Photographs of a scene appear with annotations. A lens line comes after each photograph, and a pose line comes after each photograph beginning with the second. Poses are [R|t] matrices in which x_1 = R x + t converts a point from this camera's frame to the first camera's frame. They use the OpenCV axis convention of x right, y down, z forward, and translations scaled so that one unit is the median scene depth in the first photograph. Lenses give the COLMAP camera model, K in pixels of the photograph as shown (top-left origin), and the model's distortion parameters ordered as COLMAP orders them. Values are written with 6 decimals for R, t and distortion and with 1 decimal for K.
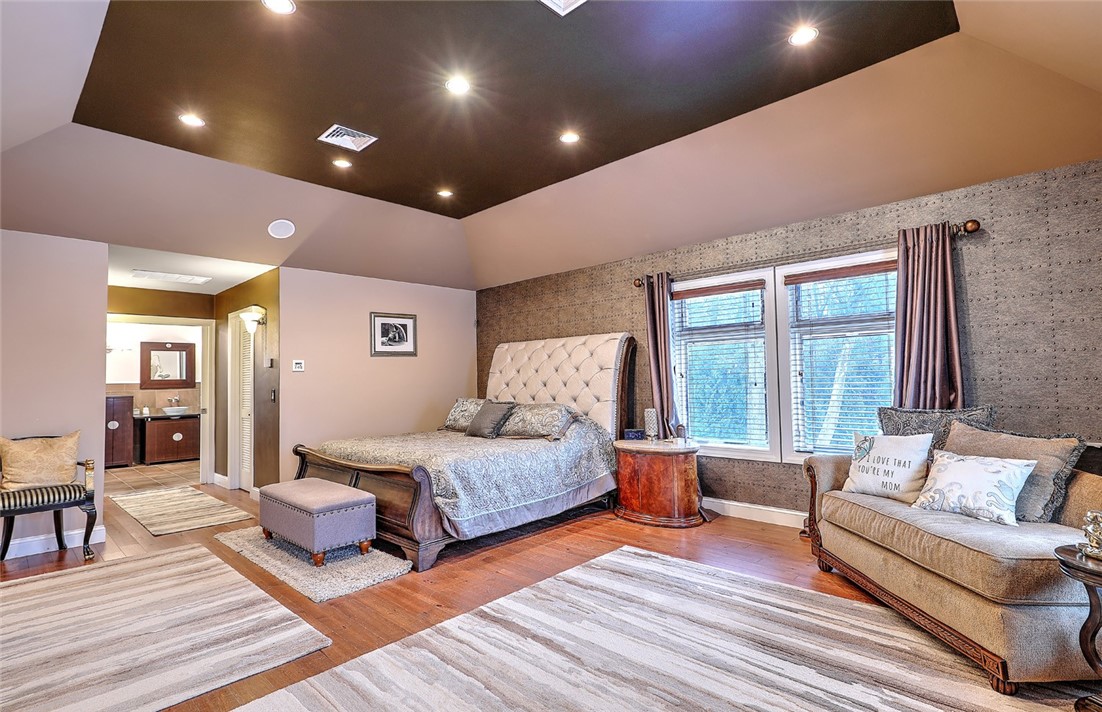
lens RADIAL K [[527.8, 0, 561.7], [0, 527.8, 367.6], [0, 0, 1]] dist [0.001742, 0.000510]
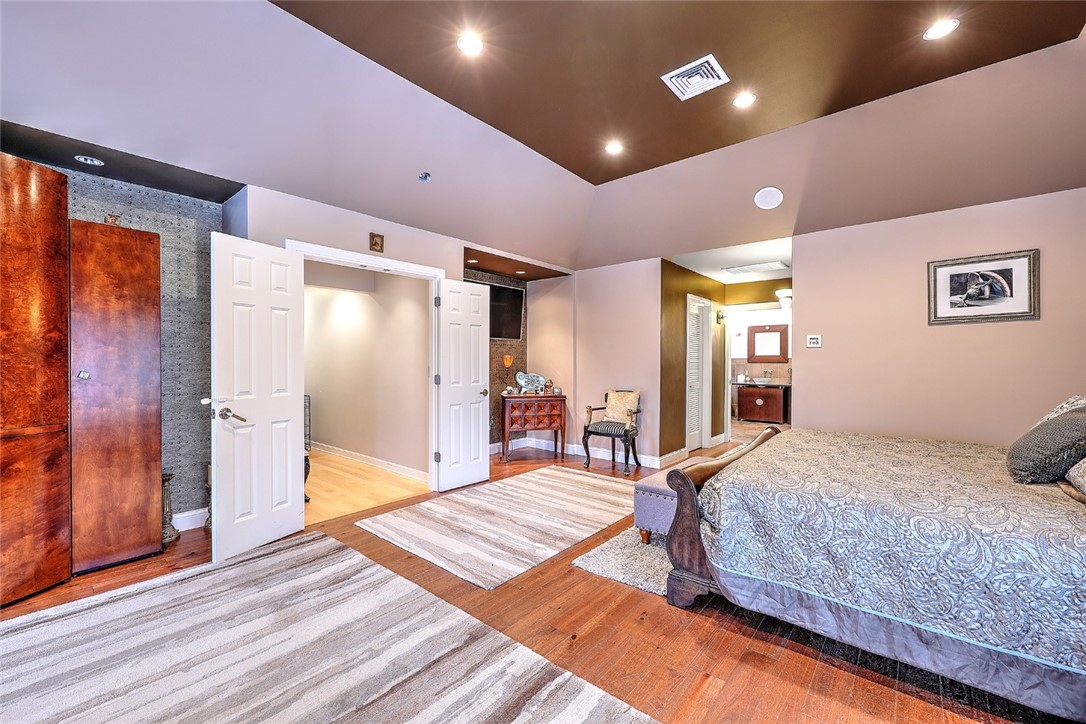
lens RADIAL K [[441.0, 0, 543.9], [0, 441.0, 366.0], [0, 0, 1]] dist [0.000913, 0.000024]
pose [[0.050367, 0.033232, -0.998178, 0.230497], [0.017373, 0.999266, 0.034144, 0.005271], [0.998580, -0.019061, 0.049753, 0.498135]]
